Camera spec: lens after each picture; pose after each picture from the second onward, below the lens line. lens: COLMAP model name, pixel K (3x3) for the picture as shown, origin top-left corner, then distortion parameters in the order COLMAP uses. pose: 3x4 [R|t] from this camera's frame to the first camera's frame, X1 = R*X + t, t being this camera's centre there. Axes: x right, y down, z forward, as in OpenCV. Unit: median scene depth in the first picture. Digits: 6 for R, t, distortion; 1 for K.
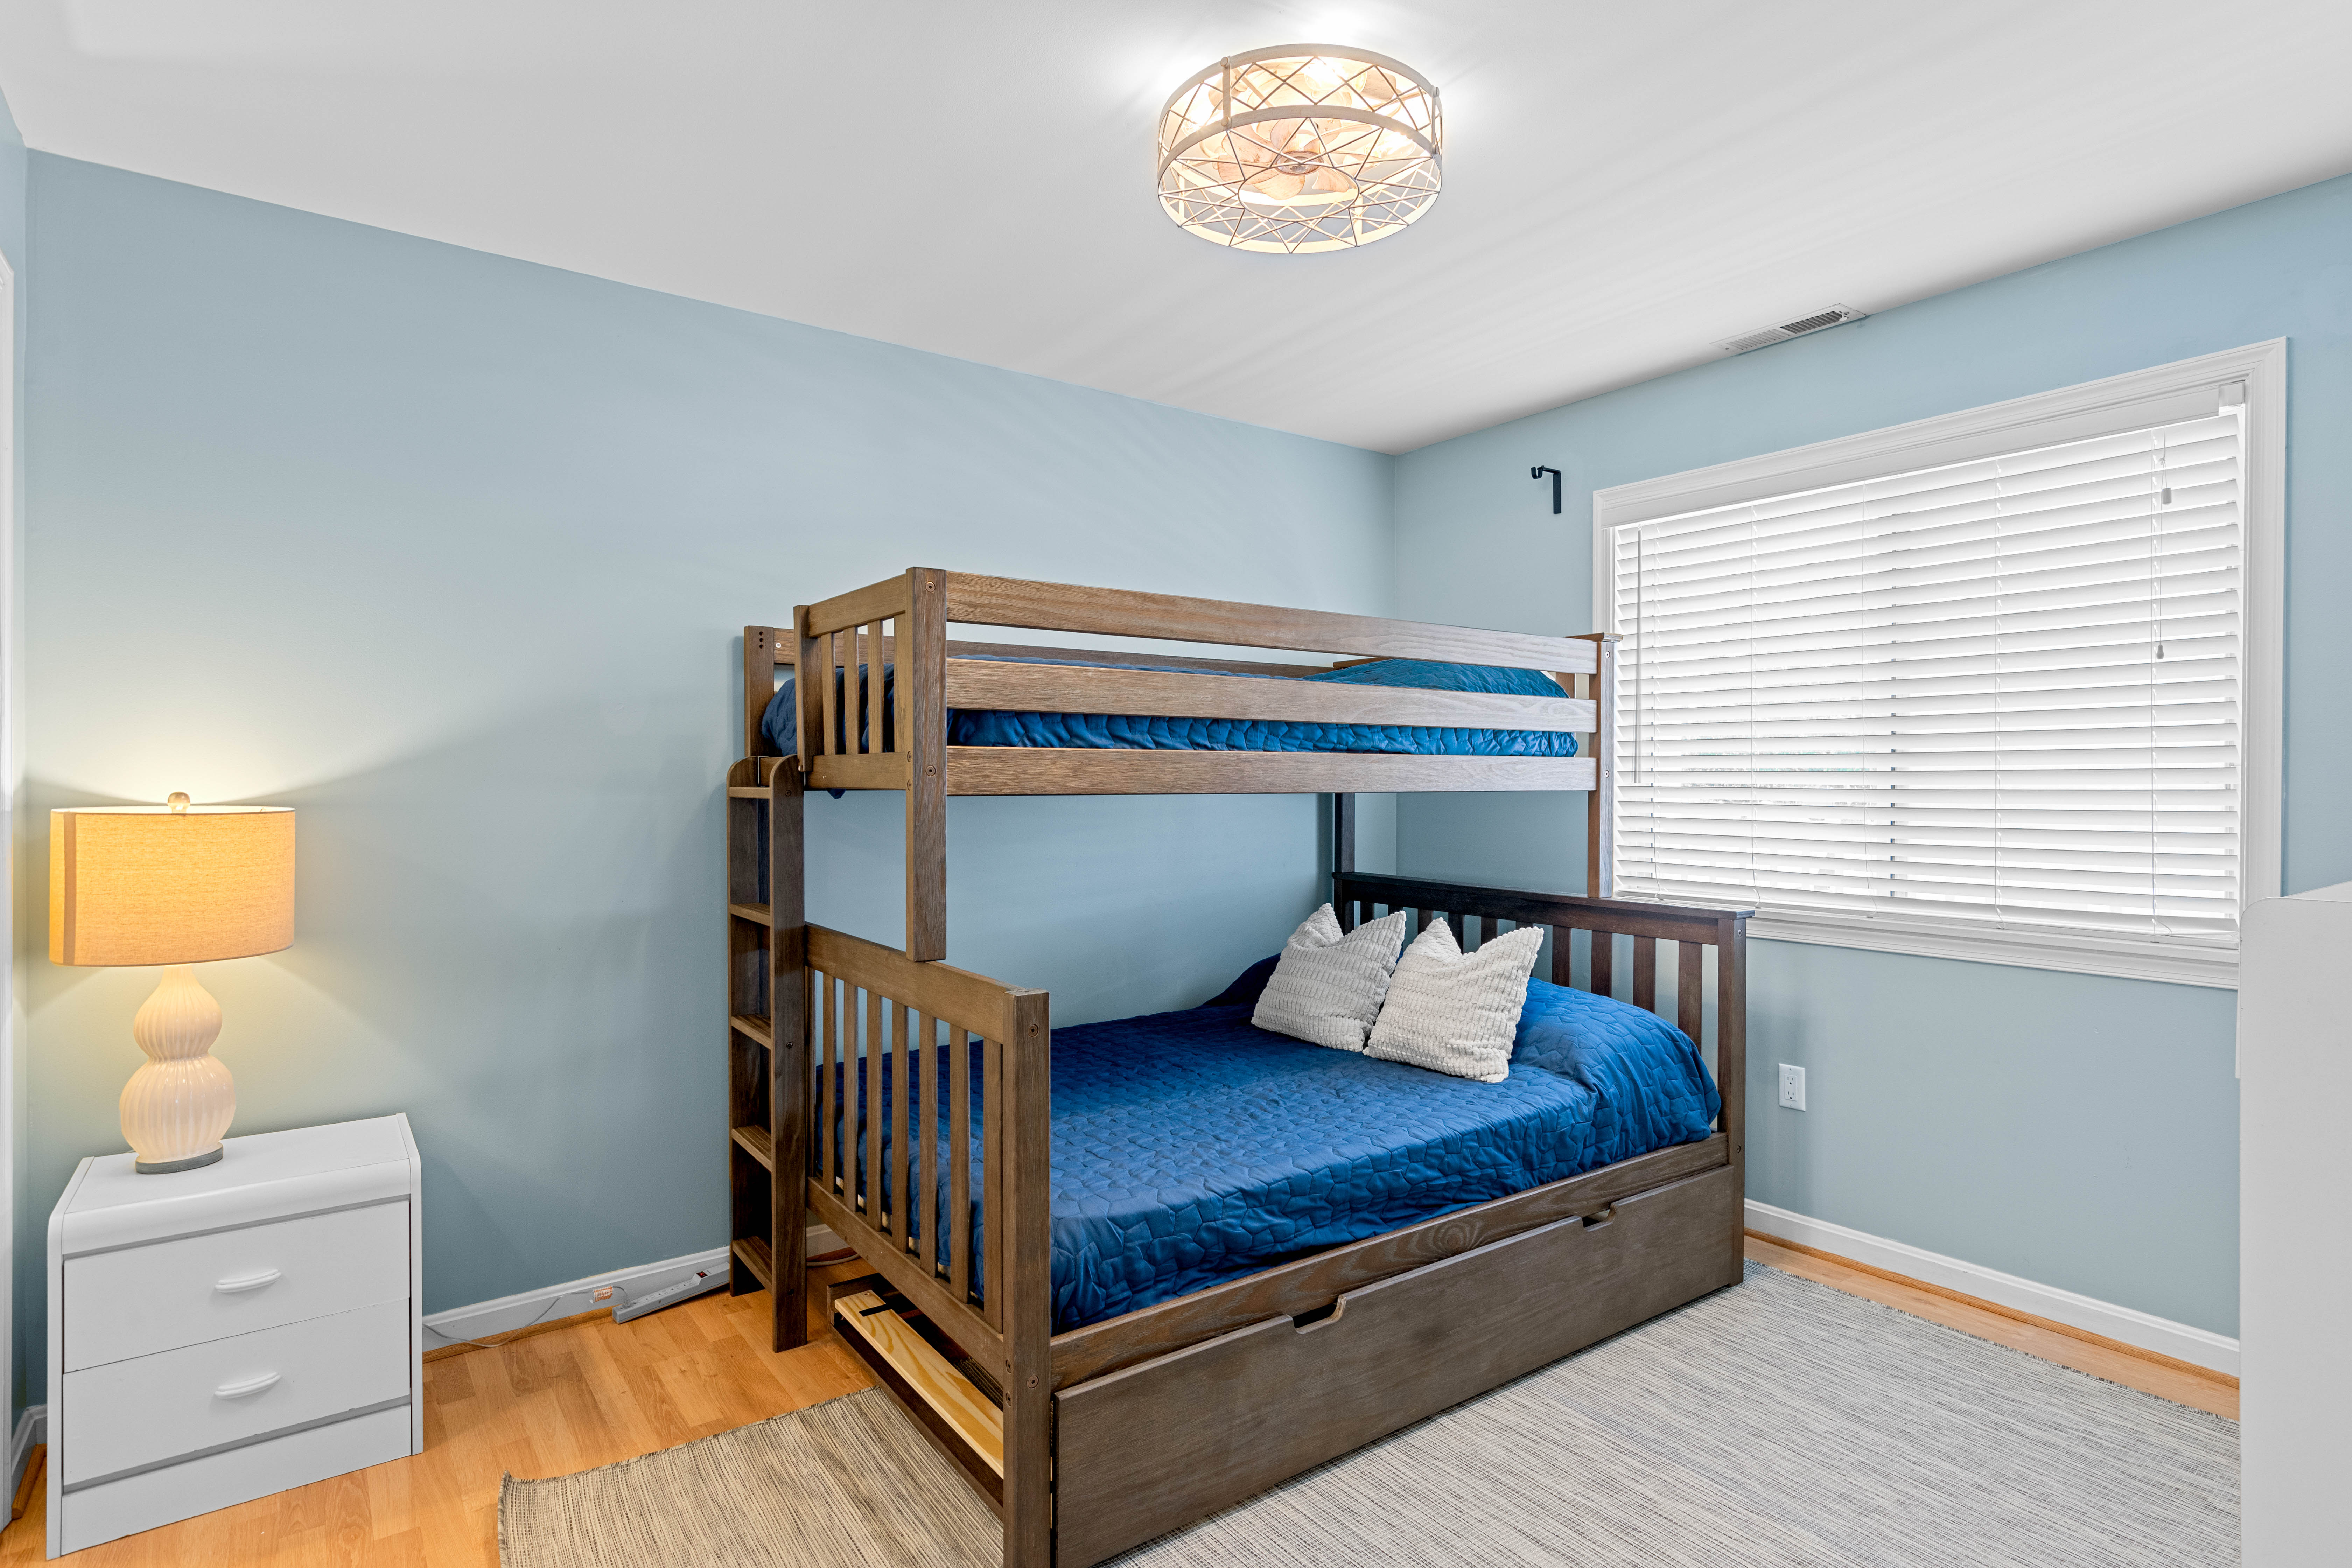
lens RADIAL K [[1196.4, 0, 1176.0], [0, 1196.4, 784.0], [0, 0, 1]] dist [0.003645, 0.000288]
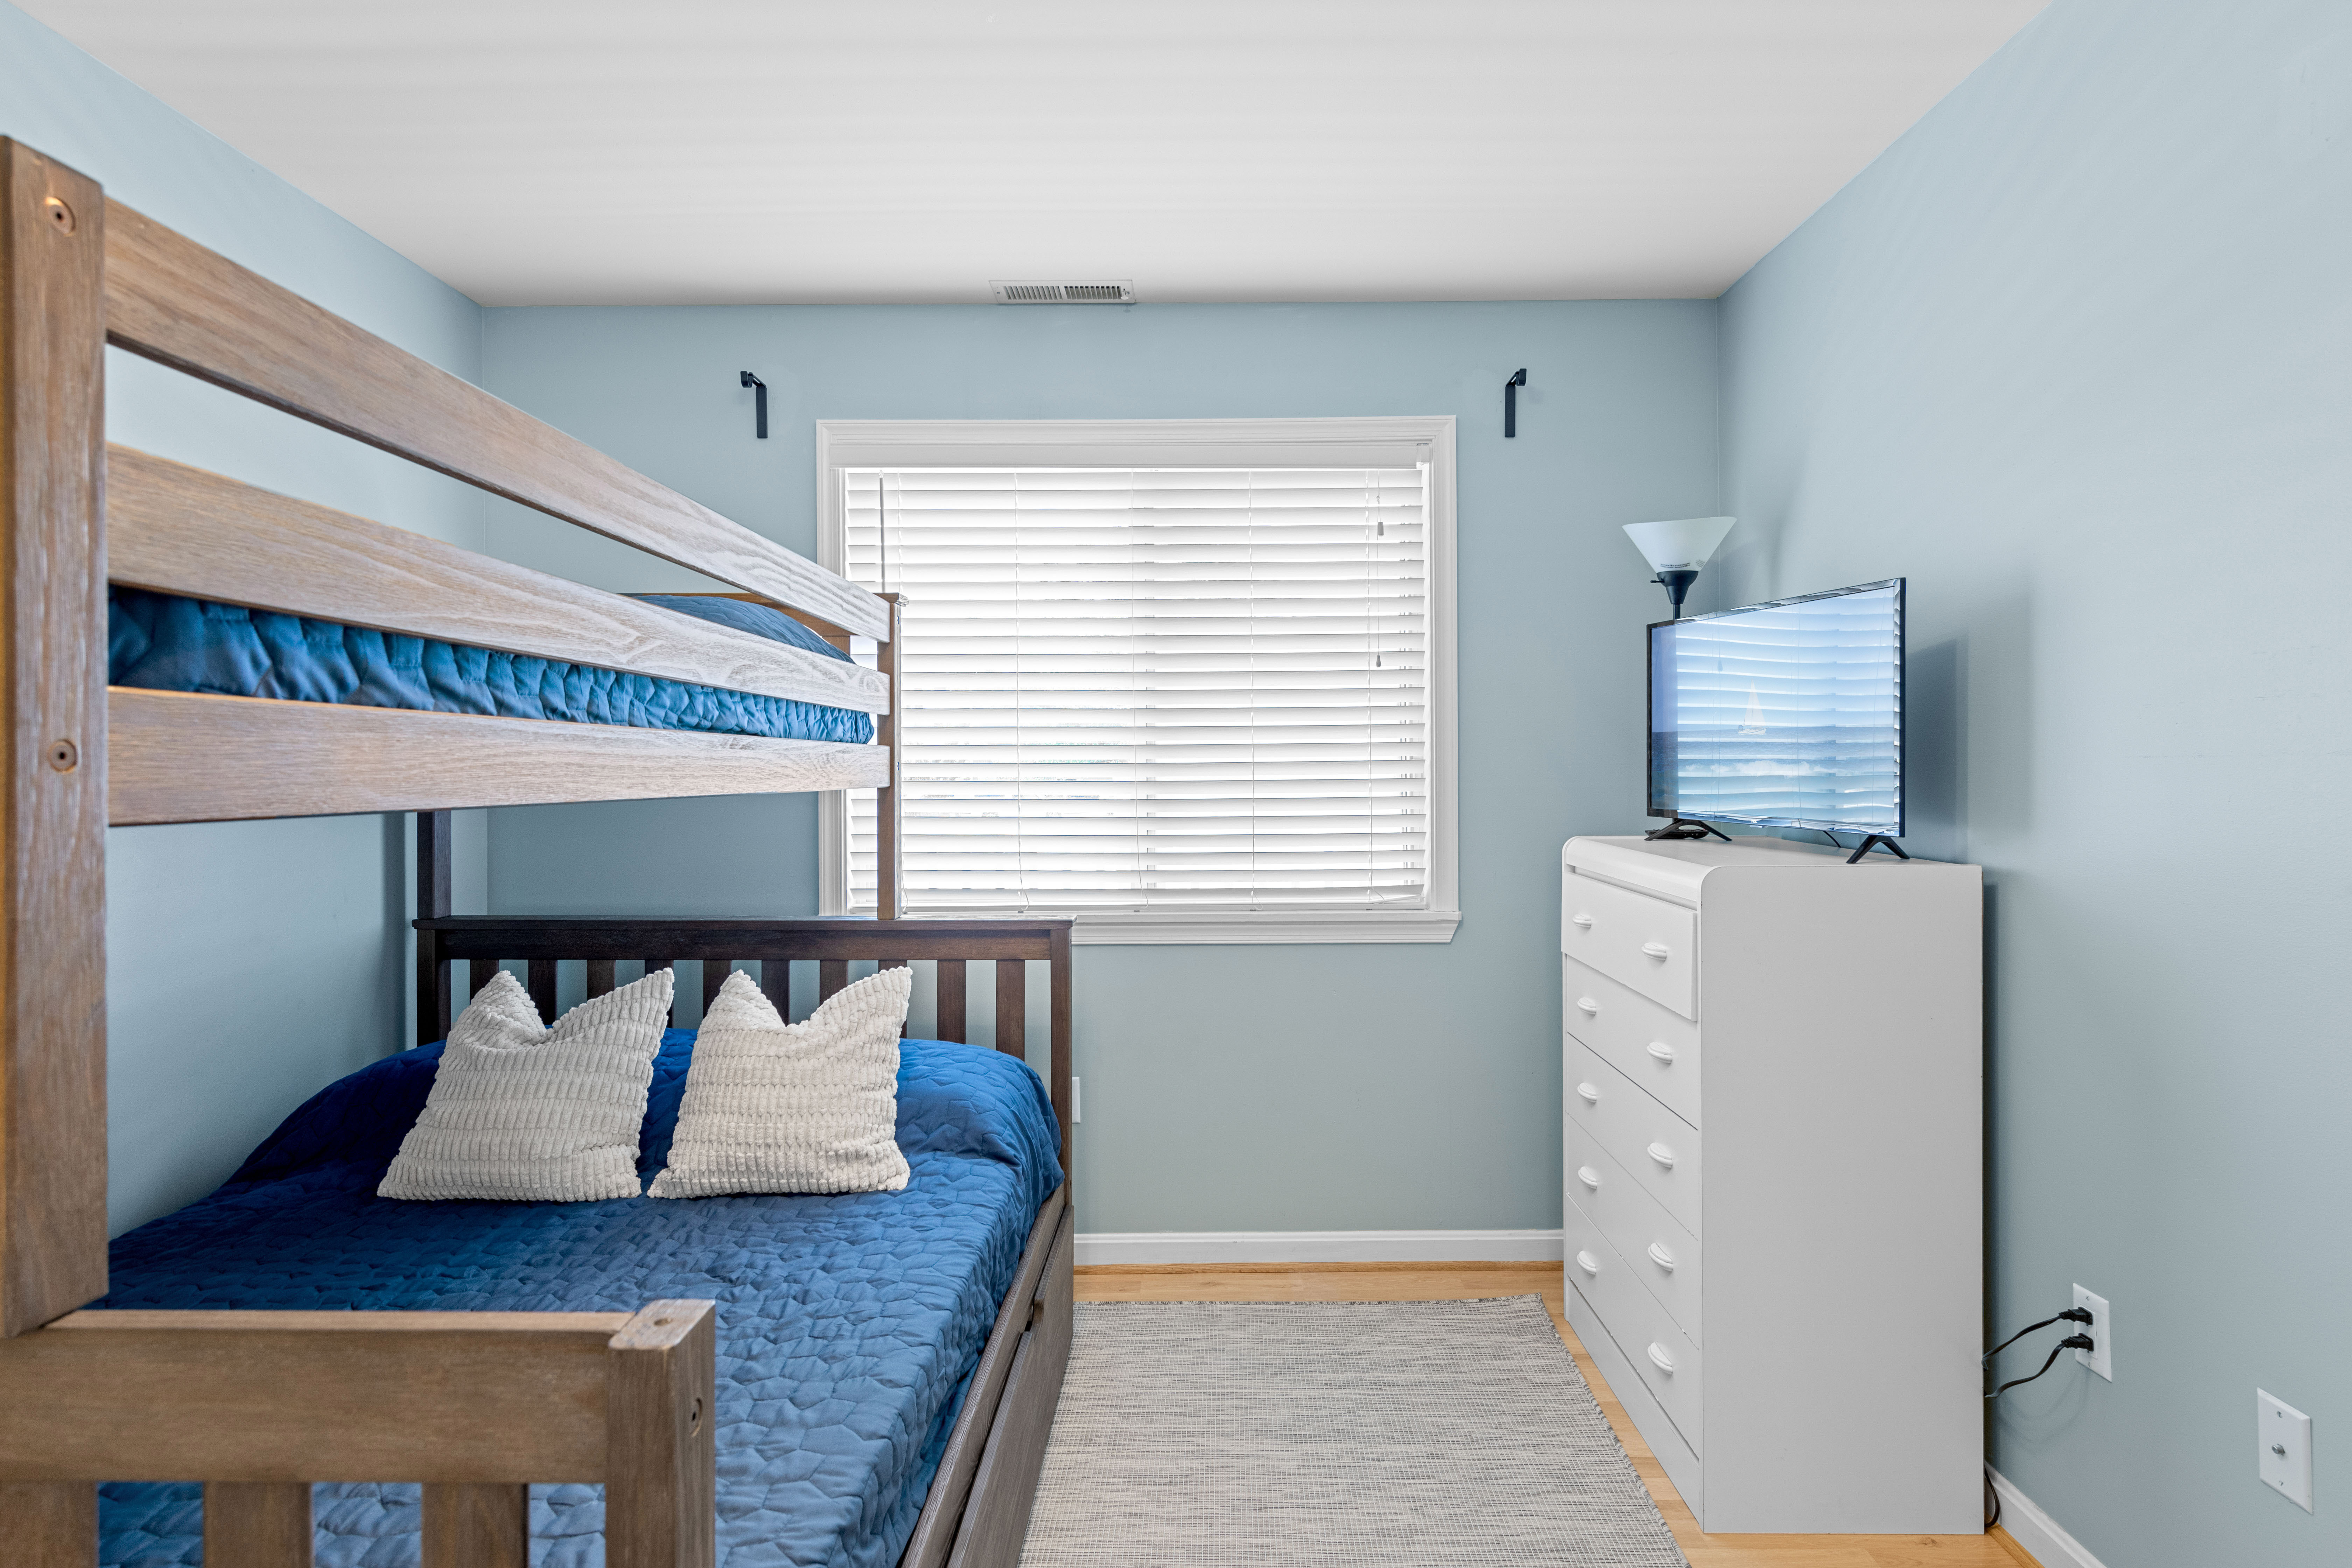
lens RADIAL K [[1214.6, 0, 1185.2], [0, 1214.6, 764.7], [0, 0, 1]] dist [0.001860, -0.000798]
pose [[0.591700, 0.000079, 0.806158, -0.225823], [0.008826, 0.999939, -0.006576, -0.002504], [-0.806110, 0.011006, 0.591664, 0.413098]]
